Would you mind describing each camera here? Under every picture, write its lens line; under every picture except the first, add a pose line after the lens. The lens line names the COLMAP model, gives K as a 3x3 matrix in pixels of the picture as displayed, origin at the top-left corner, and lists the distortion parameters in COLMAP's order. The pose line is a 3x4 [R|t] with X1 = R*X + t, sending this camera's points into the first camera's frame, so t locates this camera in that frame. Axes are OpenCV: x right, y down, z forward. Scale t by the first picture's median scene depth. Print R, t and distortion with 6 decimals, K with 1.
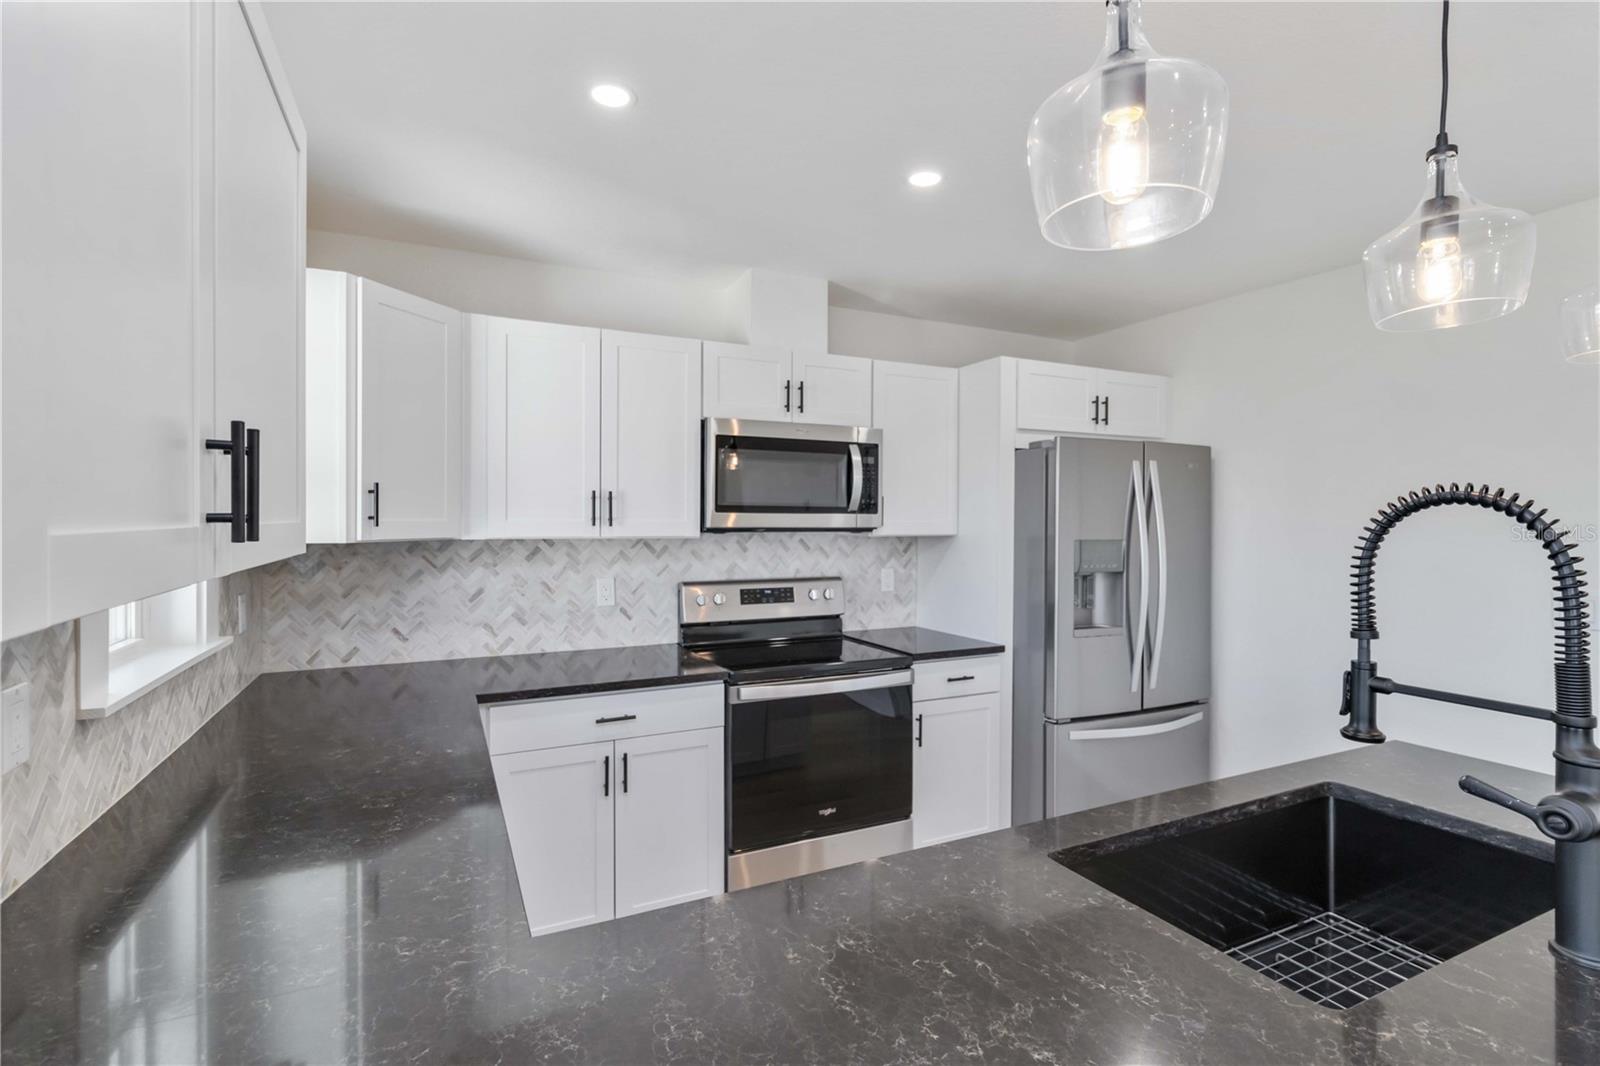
lens RADIAL K [[752.1, 0, 800.0], [0, 752.1, 524.1], [0, 0, 1]] dist [-0.000287, -0.000143]
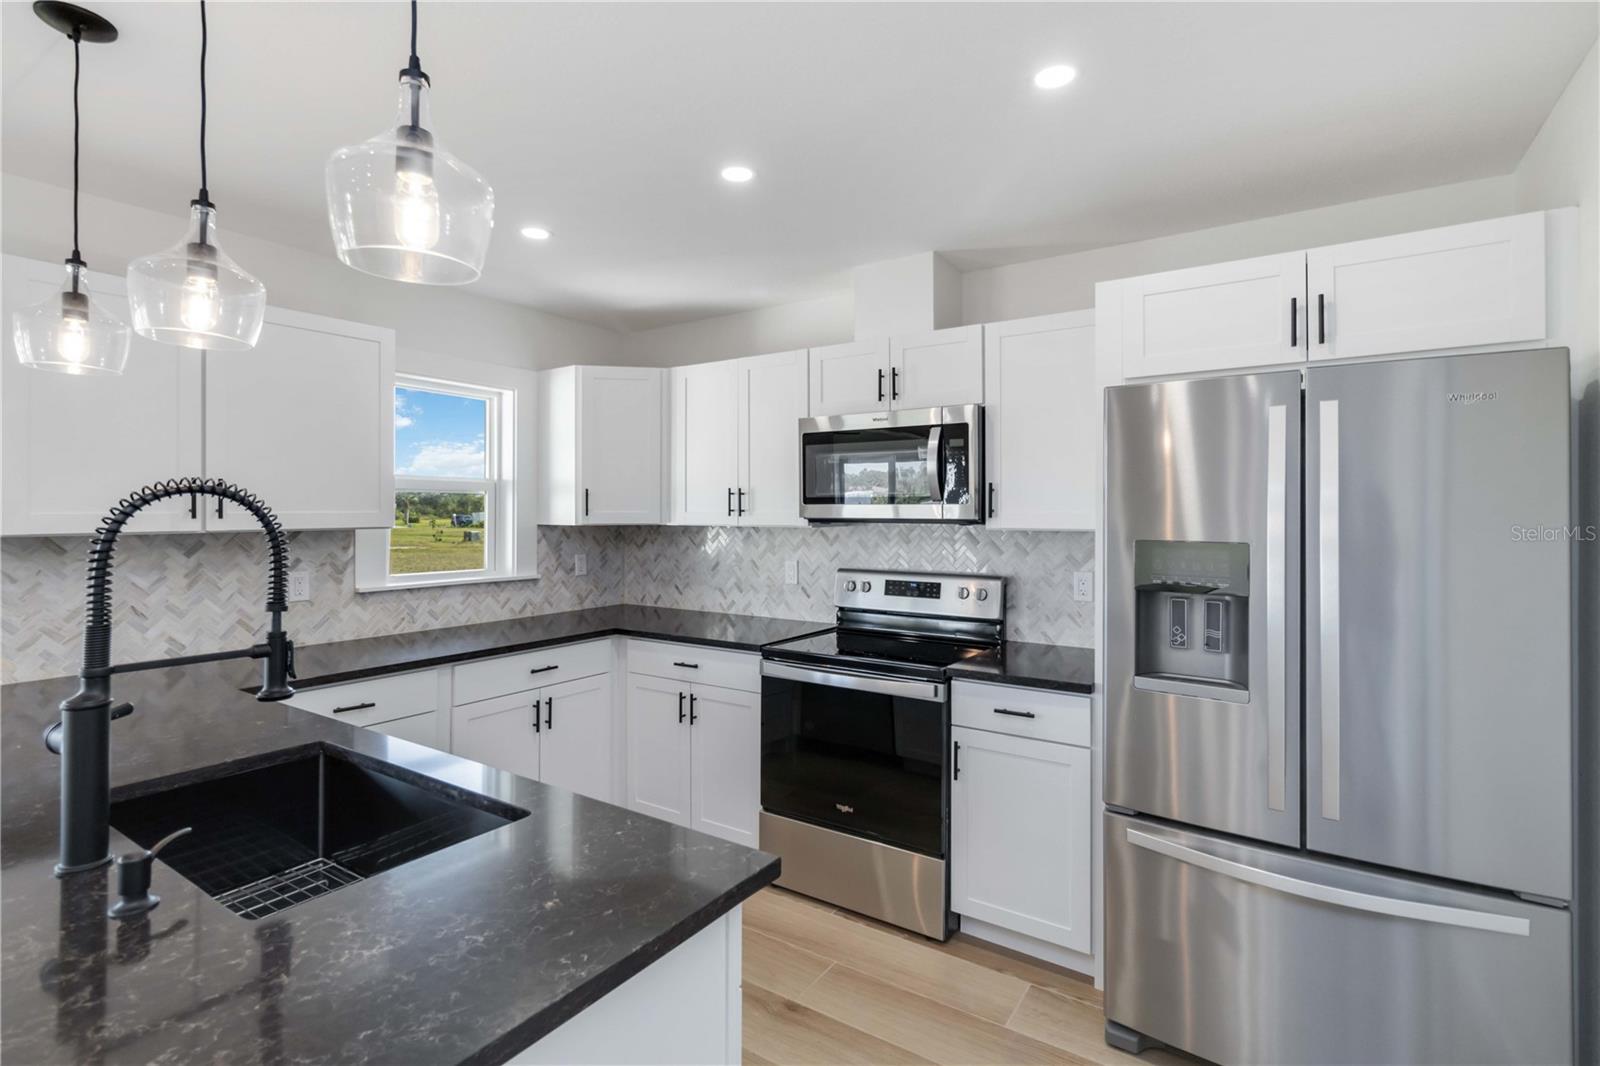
lens RADIAL K [[764.4, 0, 796.4], [0, 764.4, 507.7], [0, 0, 1]] dist [0.001055, 0.000519]
pose [[0.503151, -0.006078, -0.864177, 0.774338], [-0.002935, 0.999957, -0.008742, -0.000626], [0.864193, 0.006935, 0.503112, 0.392708]]
